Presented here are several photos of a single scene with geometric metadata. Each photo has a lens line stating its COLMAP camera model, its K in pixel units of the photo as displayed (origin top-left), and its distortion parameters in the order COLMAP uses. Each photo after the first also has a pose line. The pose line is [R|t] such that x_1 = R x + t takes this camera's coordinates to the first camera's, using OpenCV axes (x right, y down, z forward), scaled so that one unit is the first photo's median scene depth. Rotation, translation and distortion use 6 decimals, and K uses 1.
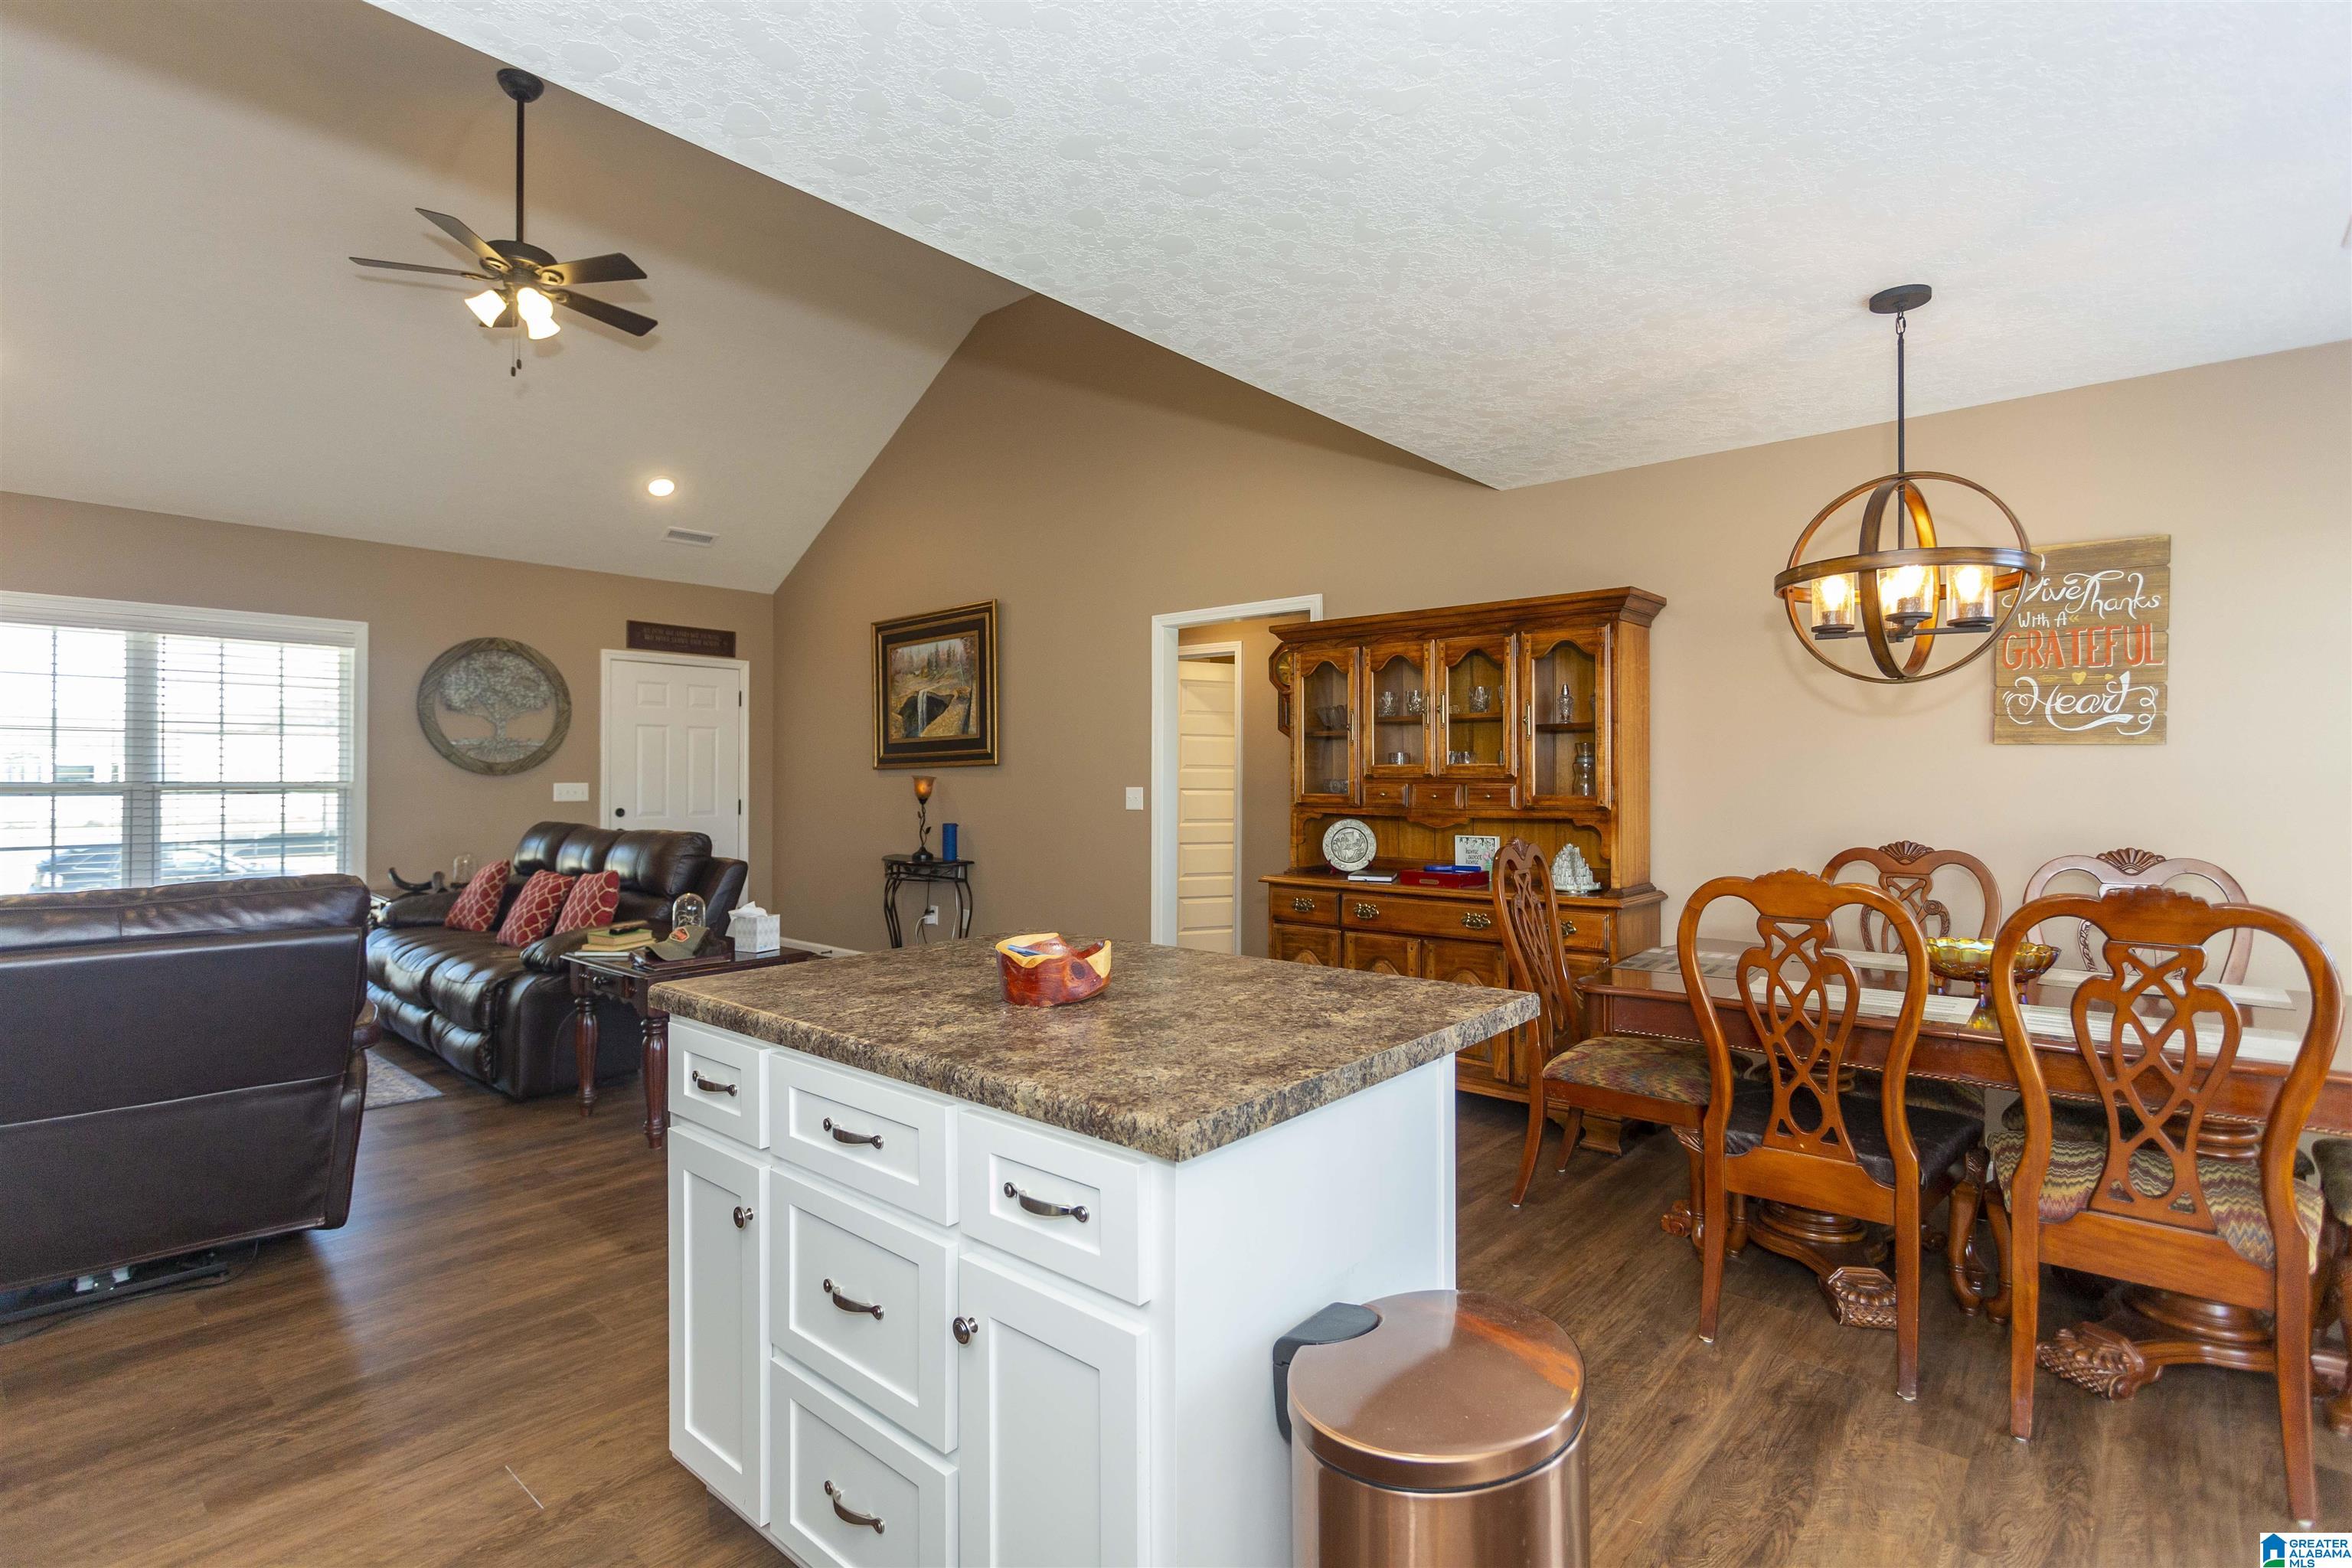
lens RADIAL K [[1132.7, 0, 1178.0], [0, 1132.7, 780.3], [0, 0, 1]] dist [0.001995, -0.001409]
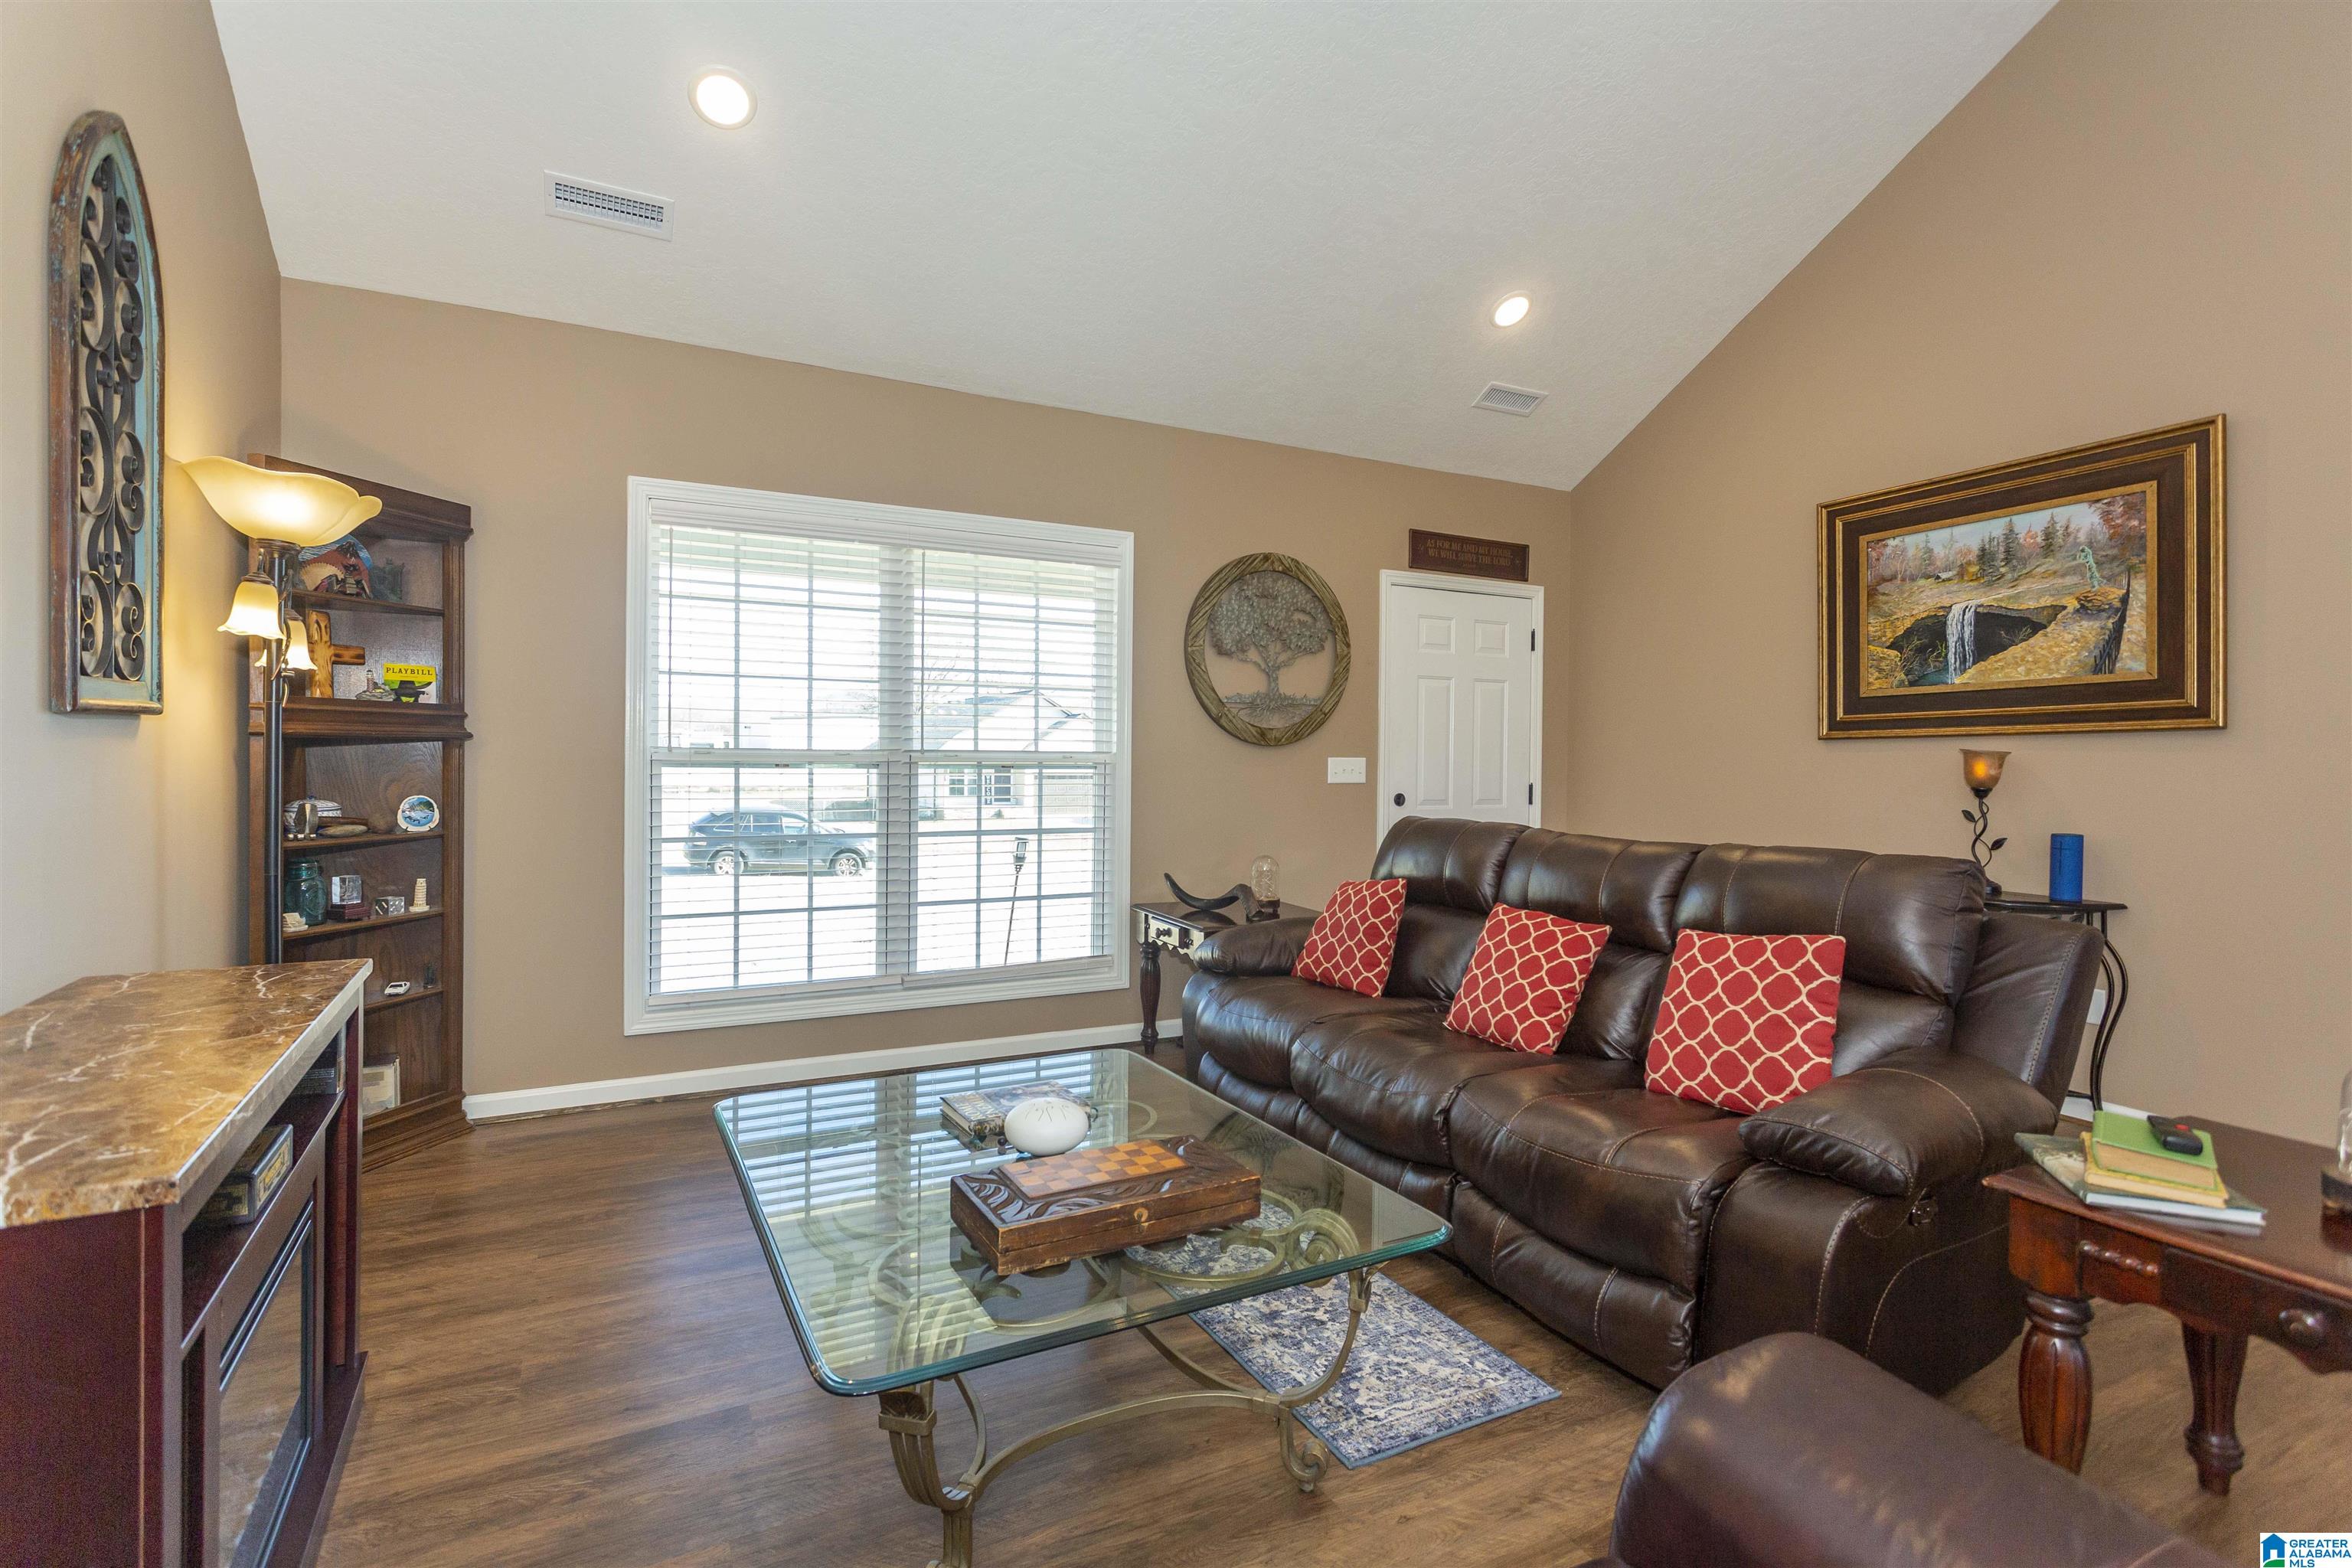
lens RADIAL K [[1132.7, 0, 1171.2], [0, 1132.7, 773.6], [0, 0, 1]] dist [0.001995, -0.001409]
pose [[0.934913, 0.012444, -0.354658, -0.404607], [-0.009794, 0.999909, 0.009267, 0.007066], [0.354741, -0.005191, 0.934950, 0.310409]]
